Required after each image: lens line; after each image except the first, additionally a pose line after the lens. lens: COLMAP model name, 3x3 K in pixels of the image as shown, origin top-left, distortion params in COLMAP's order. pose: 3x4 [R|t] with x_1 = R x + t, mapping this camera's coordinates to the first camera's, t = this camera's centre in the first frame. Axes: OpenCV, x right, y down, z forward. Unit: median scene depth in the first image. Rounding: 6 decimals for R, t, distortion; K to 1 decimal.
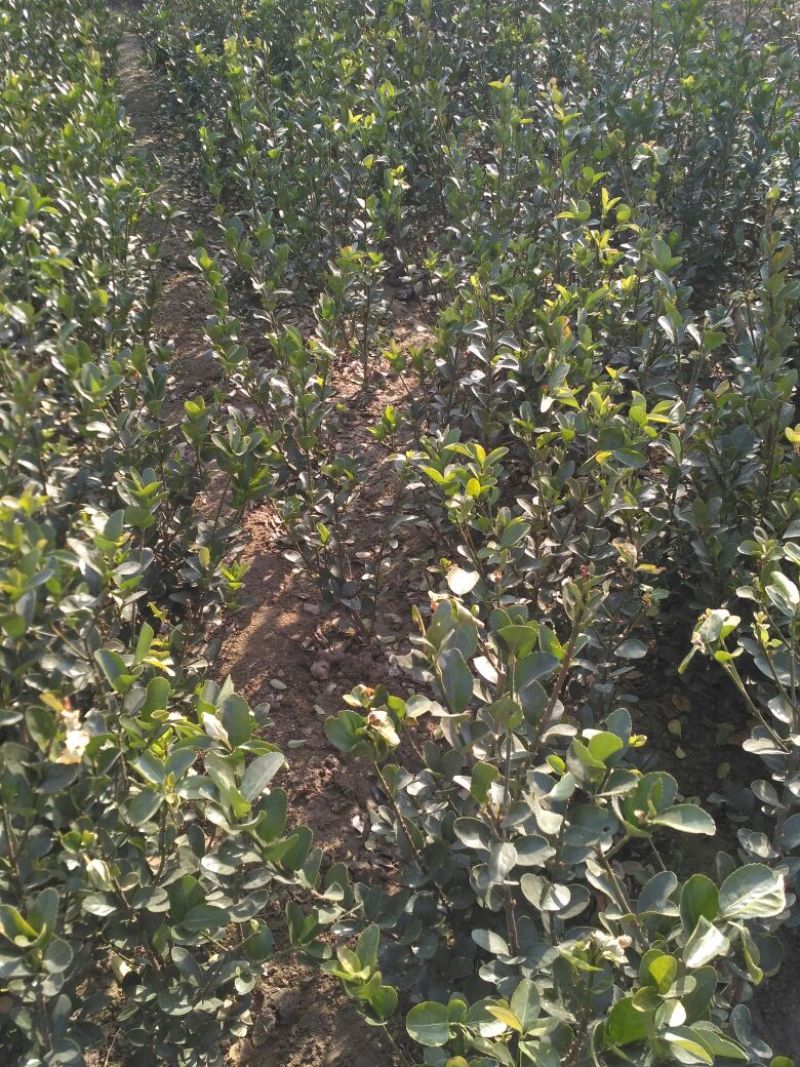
lens RADIAL K [[939.9, 0, 400.0], [0, 939.9, 533.5], [0, 0, 1]] dist [0.132664, -0.276546]
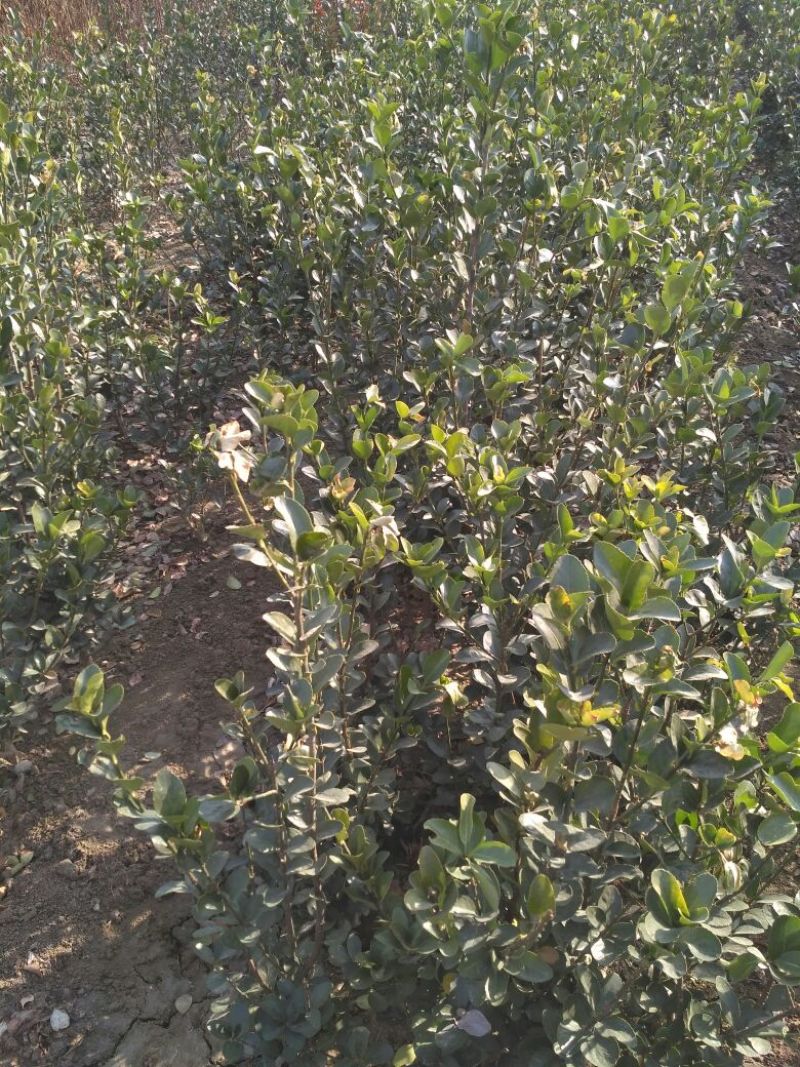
lens RADIAL K [[945.9, 0, 400.0], [0, 945.9, 533.5], [0, 0, 1]] dist [0.095368, -0.198572]
pose [[0.873276, 0.289833, -0.391646, -0.145159], [-0.302336, 0.952701, 0.030899, 0.042988], [0.382076, 0.091426, 0.919597, -0.020247]]
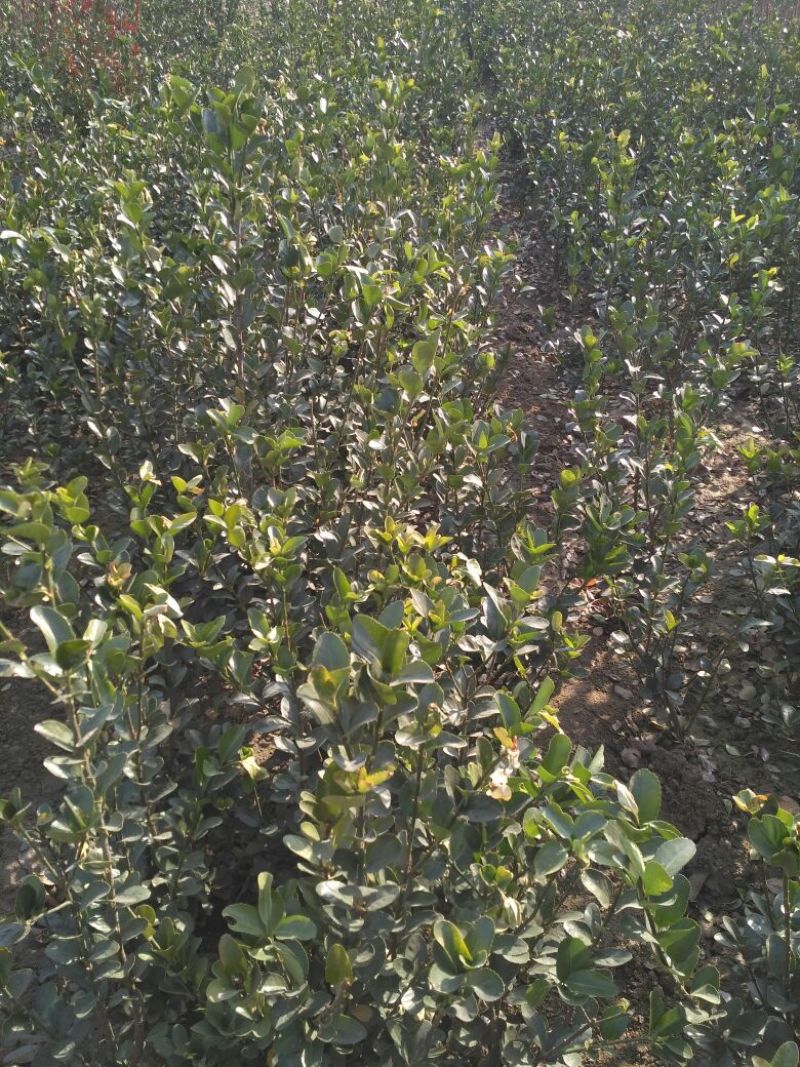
lens RADIAL K [[945.9, 0, 400.0], [0, 945.9, 533.5], [0, 0, 1]] dist [0.095368, -0.198572]
pose [[0.957128, 0.177484, -0.228923, -0.117409], [-0.193959, 0.979662, -0.051410, 0.013570], [0.215143, 0.093608, 0.972086, -0.030857]]
